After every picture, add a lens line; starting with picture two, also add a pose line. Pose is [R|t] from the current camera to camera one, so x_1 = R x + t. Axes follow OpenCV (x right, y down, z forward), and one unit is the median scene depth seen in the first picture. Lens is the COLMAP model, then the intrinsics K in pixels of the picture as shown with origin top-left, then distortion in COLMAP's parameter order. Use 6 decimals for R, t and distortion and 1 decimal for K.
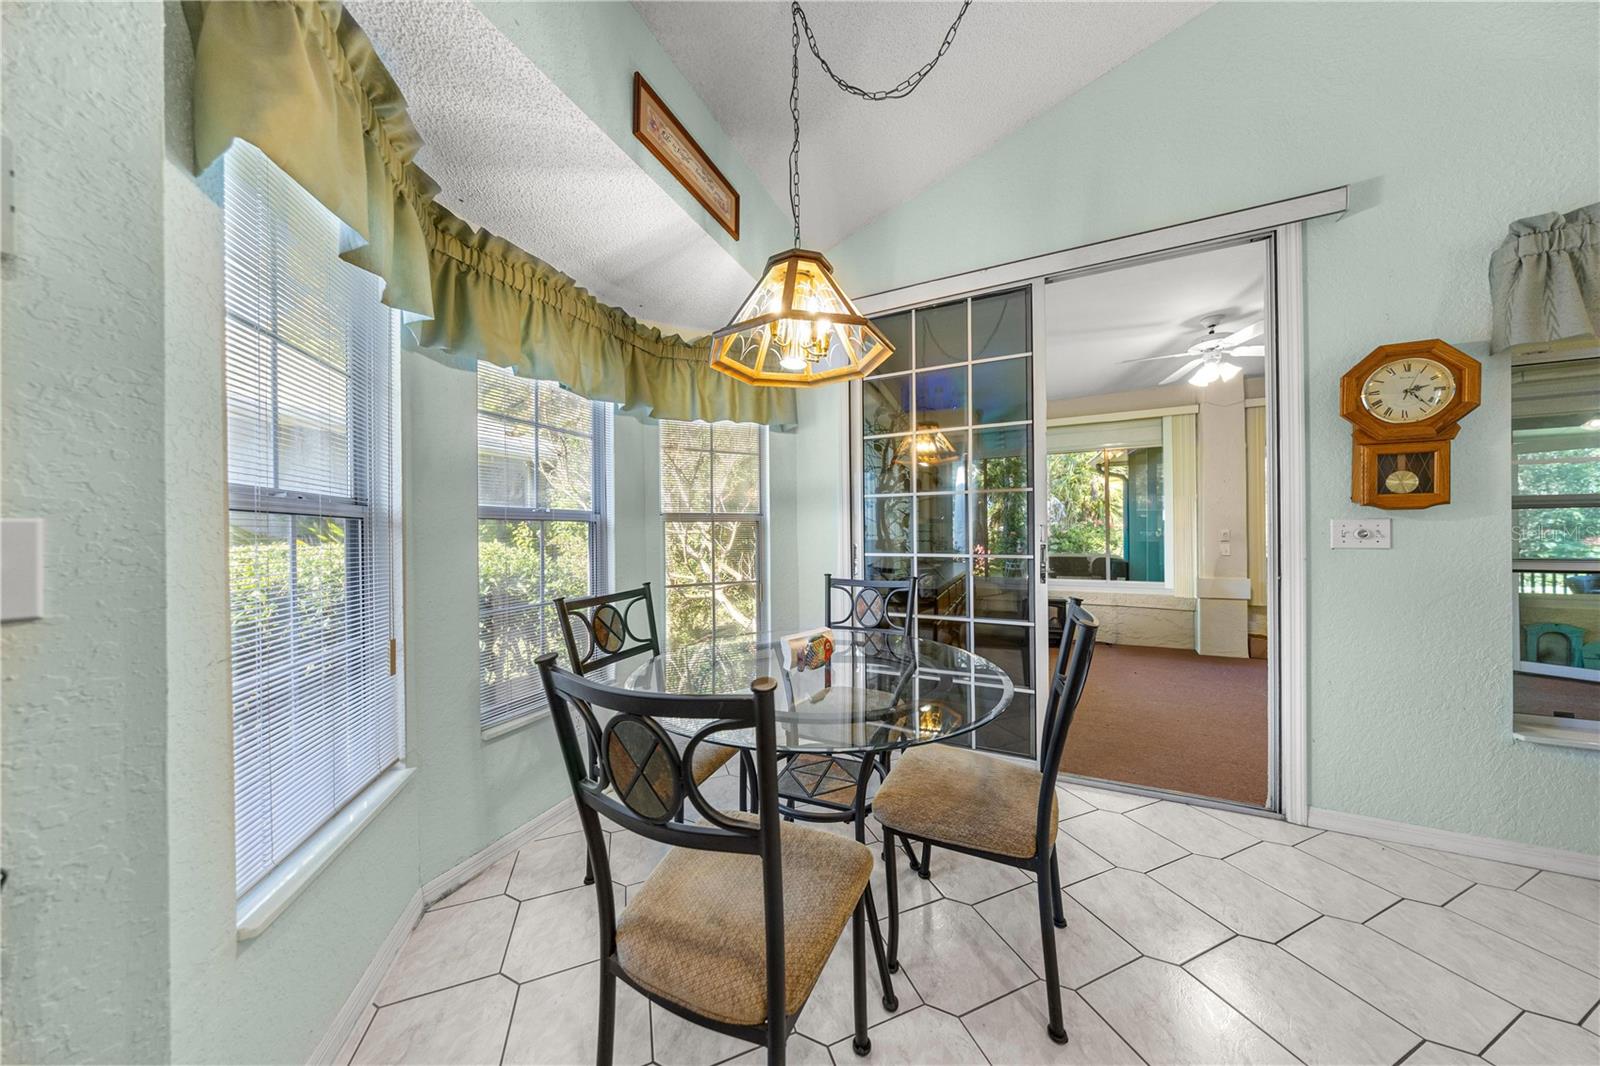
lens RADIAL K [[460.3, 0, 800.0], [0, 460.3, 533.0], [0, 0, 1]] dist [0.000041, -0.000001]
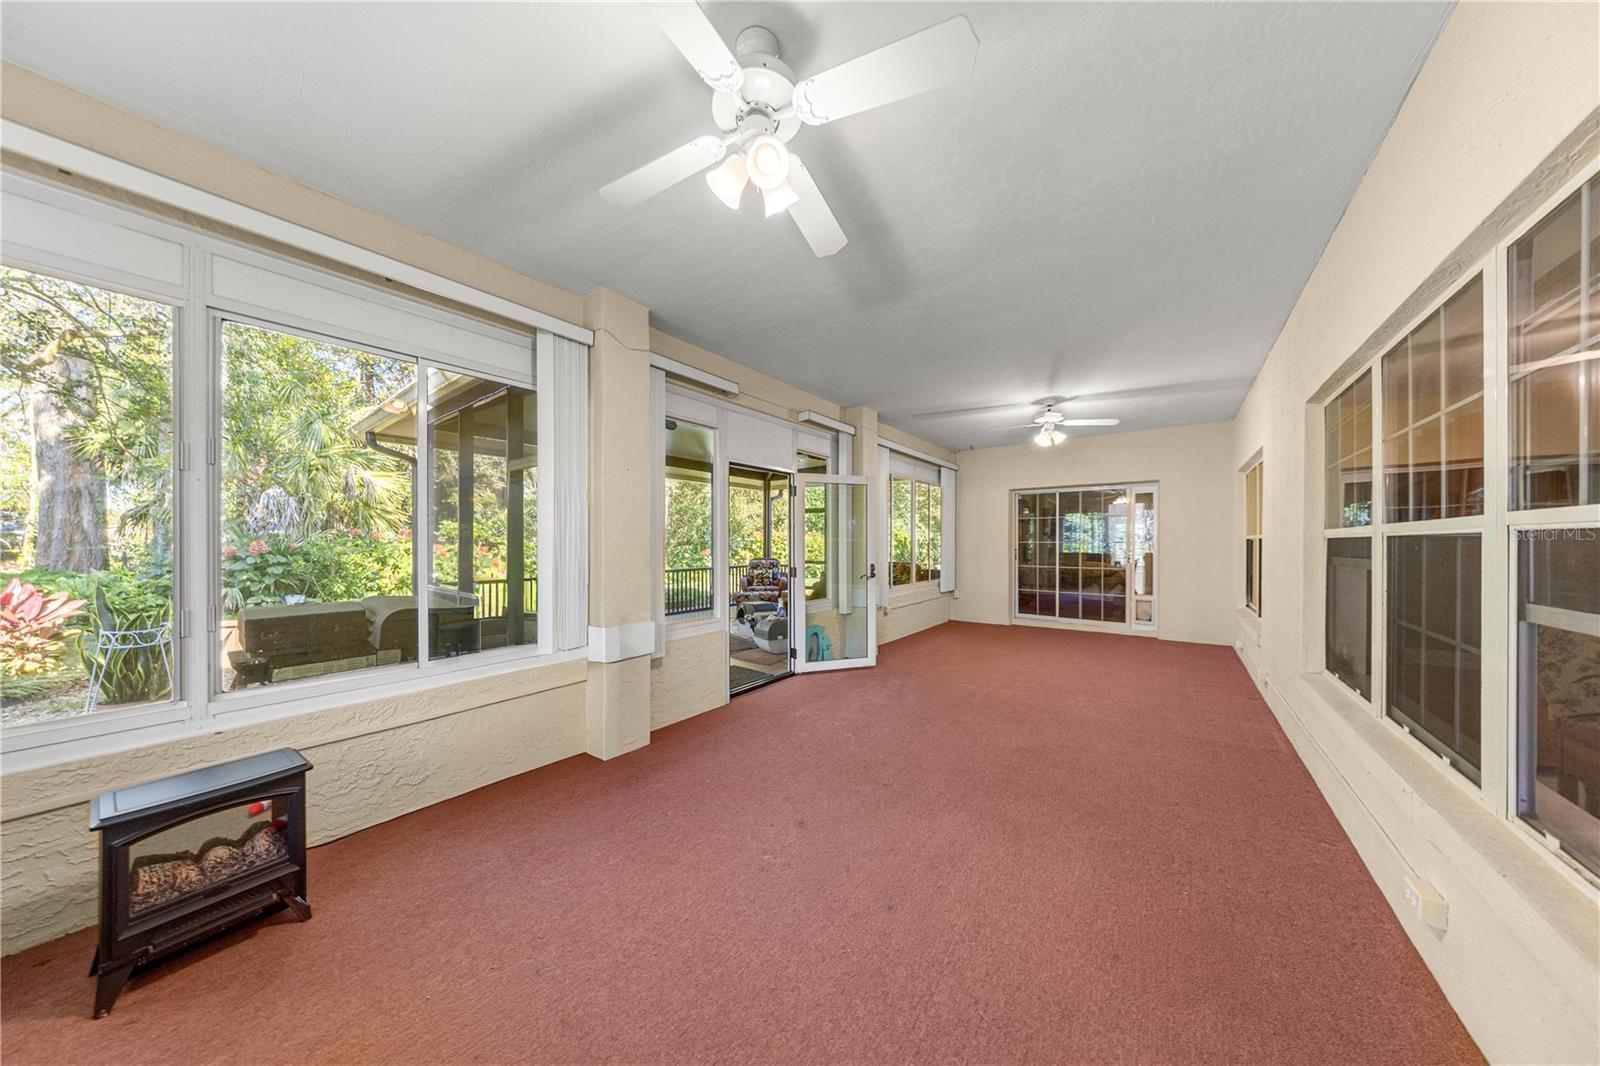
lens RADIAL K [[474.0, 0, 797.8], [0, 474.0, 542.3], [0, 0, 1]] dist [-0.000186, -0.000010]
pose [[0.232736, 0.004874, 0.972528, 0.292062], [-0.000030, 0.999987, -0.005004, -0.007717], [-0.972540, 0.001136, 0.232733, 0.515572]]
